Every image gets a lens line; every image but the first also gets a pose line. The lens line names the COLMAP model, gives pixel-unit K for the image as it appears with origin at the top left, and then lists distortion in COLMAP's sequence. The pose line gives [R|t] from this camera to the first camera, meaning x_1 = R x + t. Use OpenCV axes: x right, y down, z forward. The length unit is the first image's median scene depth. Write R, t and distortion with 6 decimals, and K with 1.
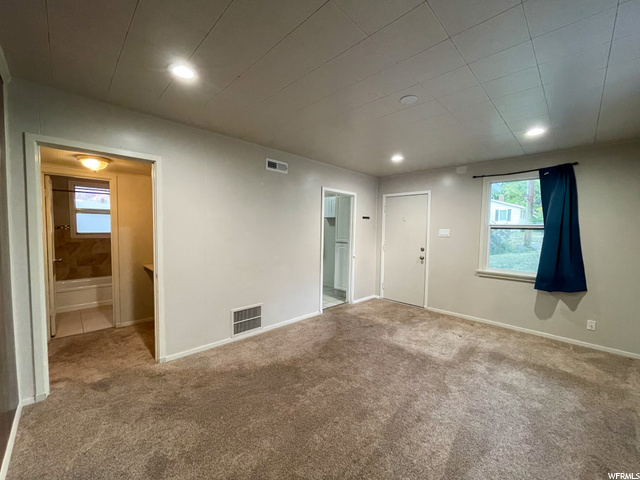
lens RADIAL K [[255.0, 0, 307.2], [0, 255.0, 243.6], [0, 0, 1]] dist [0.000224, 0.000070]
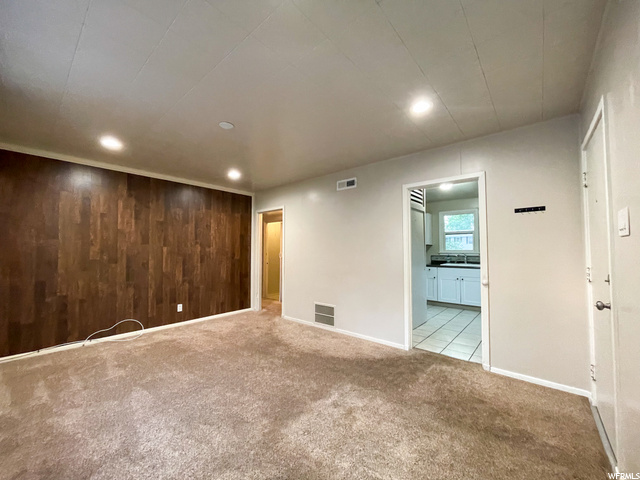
lens RADIAL K [[257.0, 0, 317.7], [0, 257.0, 241.5], [0, 0, 1]] dist [-0.000207, 0.000055]
pose [[0.101008, -0.043378, -0.993940, 0.571697], [-0.046666, 0.997743, -0.048287, 0.001931], [0.993791, 0.051261, 0.098755, 0.461226]]
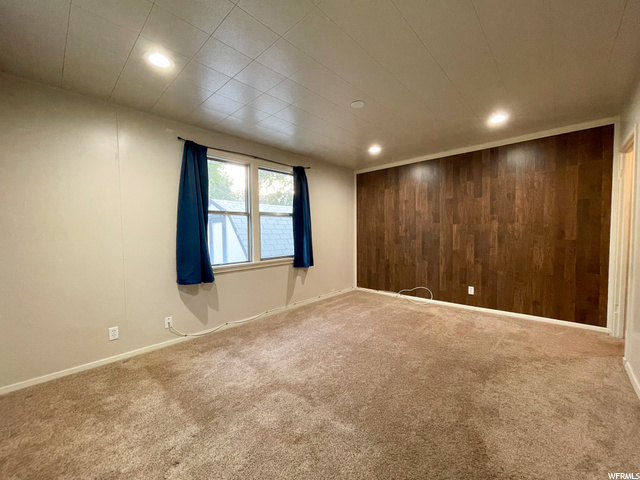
lens RADIAL K [[257.0, 0, 317.7], [0, 257.0, 241.5], [0, 0, 1]] dist [-0.000207, 0.000055]
pose [[-0.998060, 0.007340, -0.061824, 0.235132], [0.001991, 0.996281, 0.086136, -0.012739], [0.062226, 0.085846, -0.994363, 0.786150]]
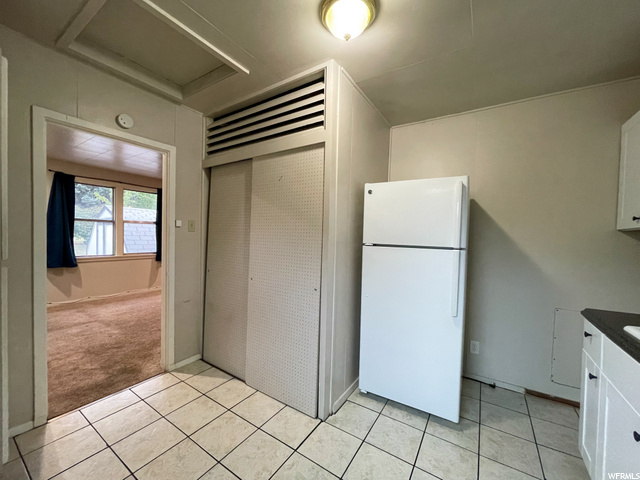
lens RADIAL K [[257.0, 0, 317.7], [0, 257.0, 241.5], [0, 0, 1]] dist [-0.000207, 0.000055]
pose [[-0.972638, -0.022417, -0.231242, -0.108611], [-0.038191, 0.997221, 0.063967, -0.039775], [0.229165, 0.071048, -0.970791, 1.165607]]
